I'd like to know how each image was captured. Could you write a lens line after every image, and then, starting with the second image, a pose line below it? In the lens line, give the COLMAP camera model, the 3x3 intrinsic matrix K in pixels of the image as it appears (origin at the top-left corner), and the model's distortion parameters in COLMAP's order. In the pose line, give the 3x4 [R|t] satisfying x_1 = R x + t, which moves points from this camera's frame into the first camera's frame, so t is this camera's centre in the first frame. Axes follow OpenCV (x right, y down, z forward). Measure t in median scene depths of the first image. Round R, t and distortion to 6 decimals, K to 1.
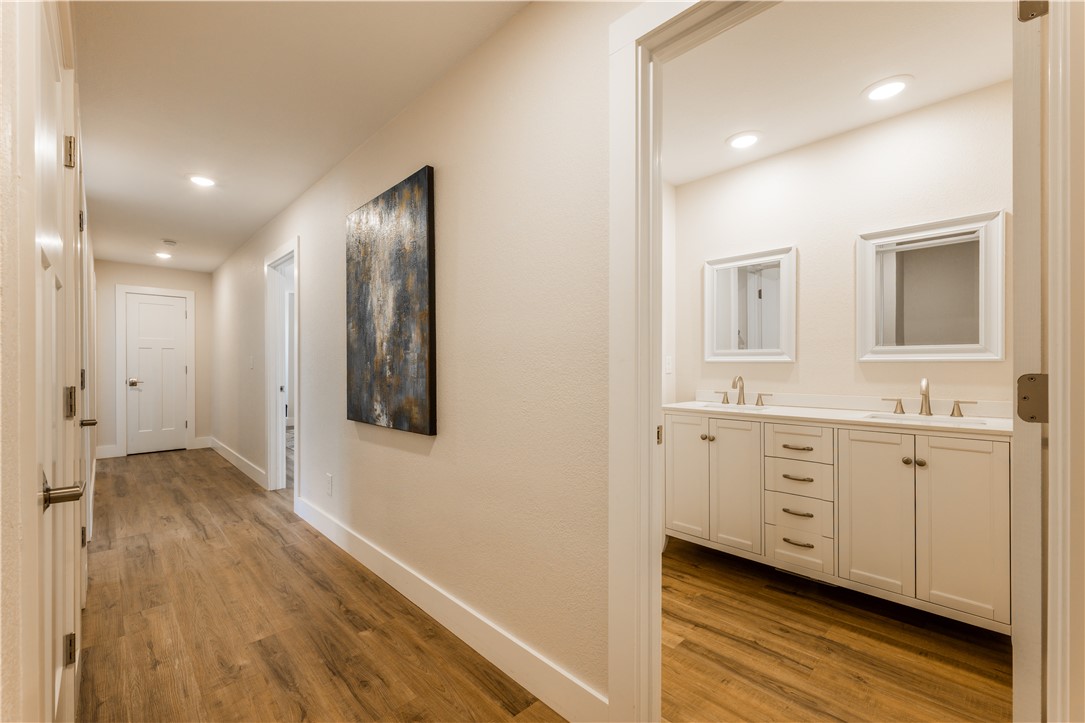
lens RADIAL K [[442.3, 0, 532.2], [0, 442.3, 364.5], [0, 0, 1]] dist [-0.002420, 0.000226]
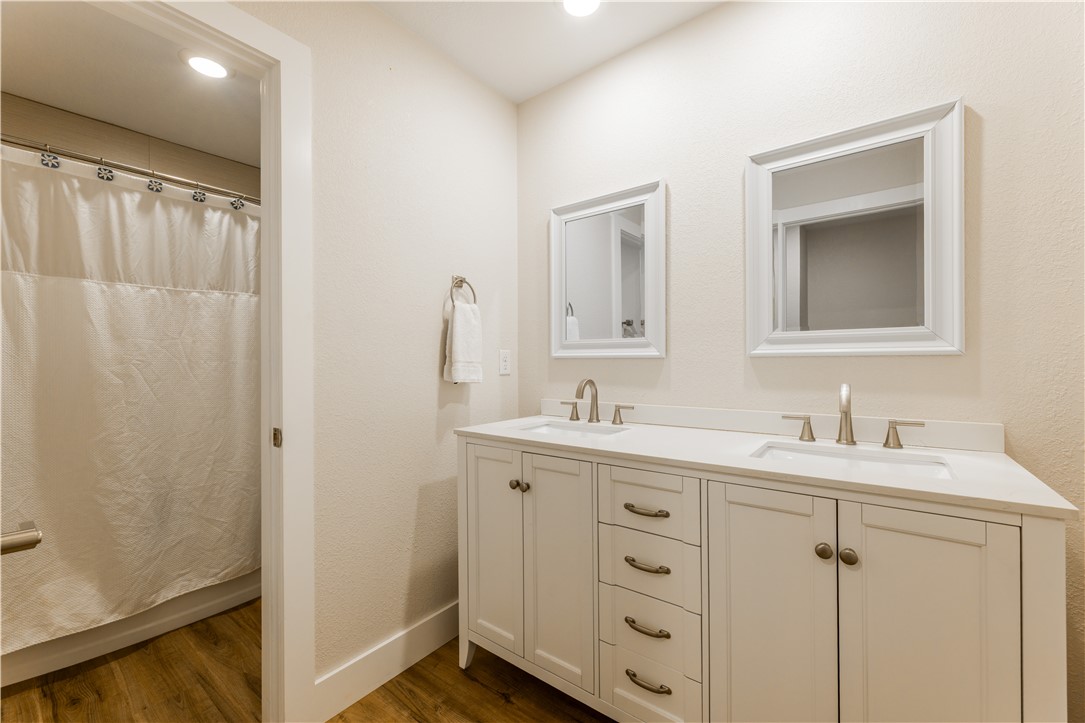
lens RADIAL K [[442.3, 0, 549.8], [0, 442.3, 360.4], [0, 0, 1]] dist [-0.002420, 0.000226]
pose [[0.984460, -0.004622, 0.175545, 0.371553], [0.004855, 0.999988, -0.000899, -0.001424], [-0.175539, 0.001737, 0.984471, 0.457551]]
